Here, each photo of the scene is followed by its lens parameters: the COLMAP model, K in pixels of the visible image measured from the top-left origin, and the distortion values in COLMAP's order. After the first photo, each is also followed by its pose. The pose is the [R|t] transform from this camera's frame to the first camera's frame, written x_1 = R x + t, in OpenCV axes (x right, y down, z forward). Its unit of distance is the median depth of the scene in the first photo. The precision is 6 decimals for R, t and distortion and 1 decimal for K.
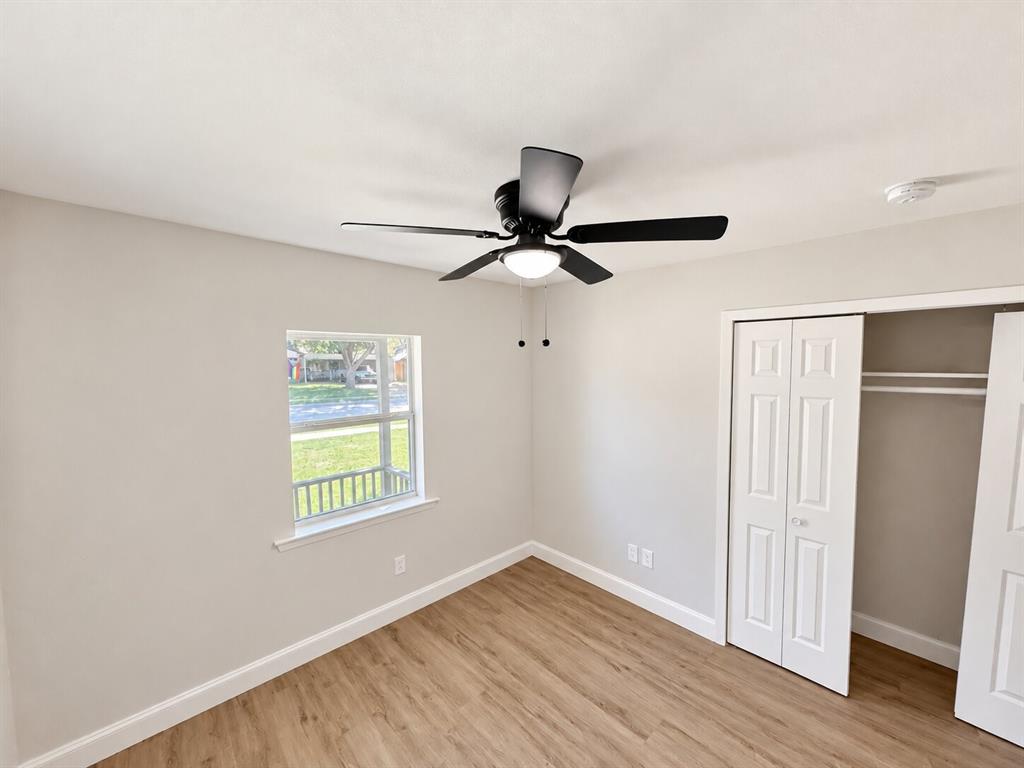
lens RADIAL K [[410.8, 0, 512.0], [0, 410.8, 384.0], [0, 0, 1]] dist [0.000488, 0.000198]
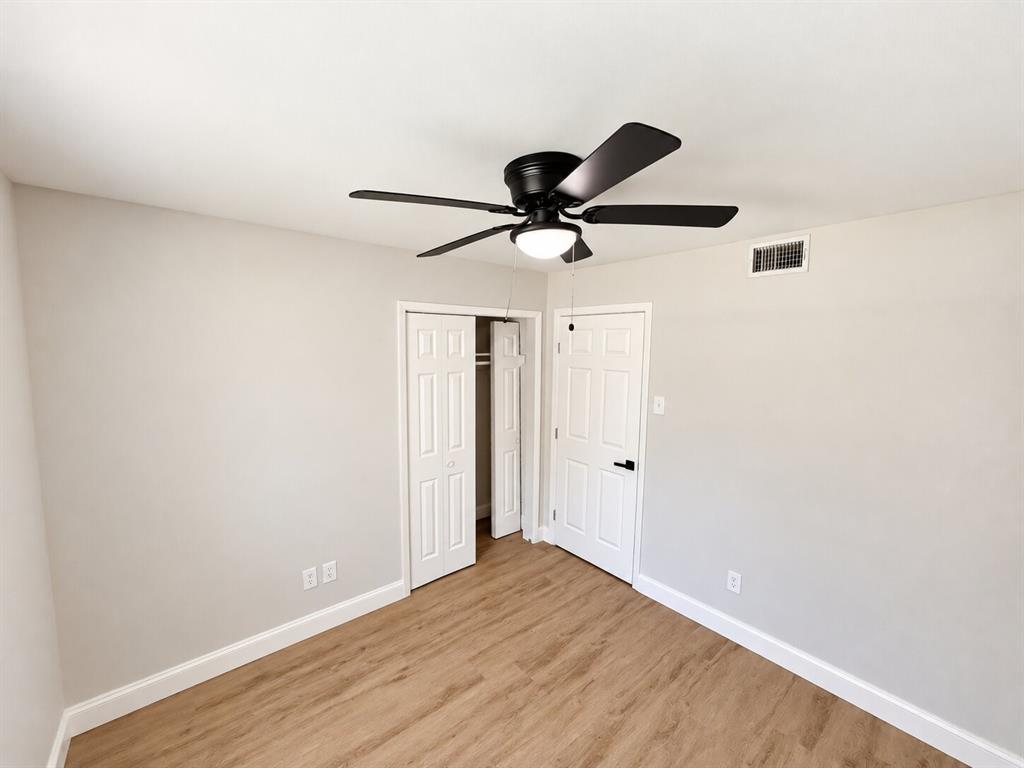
lens RADIAL K [[410.8, 0, 512.0], [0, 410.8, 384.0], [0, 0, 1]] dist [0.000488, 0.000198]
pose [[0.064721, -0.089723, 0.993862, -0.691516], [0.060428, 0.994474, 0.085843, -0.038324], [-0.996072, 0.054501, 0.069785, 0.756130]]
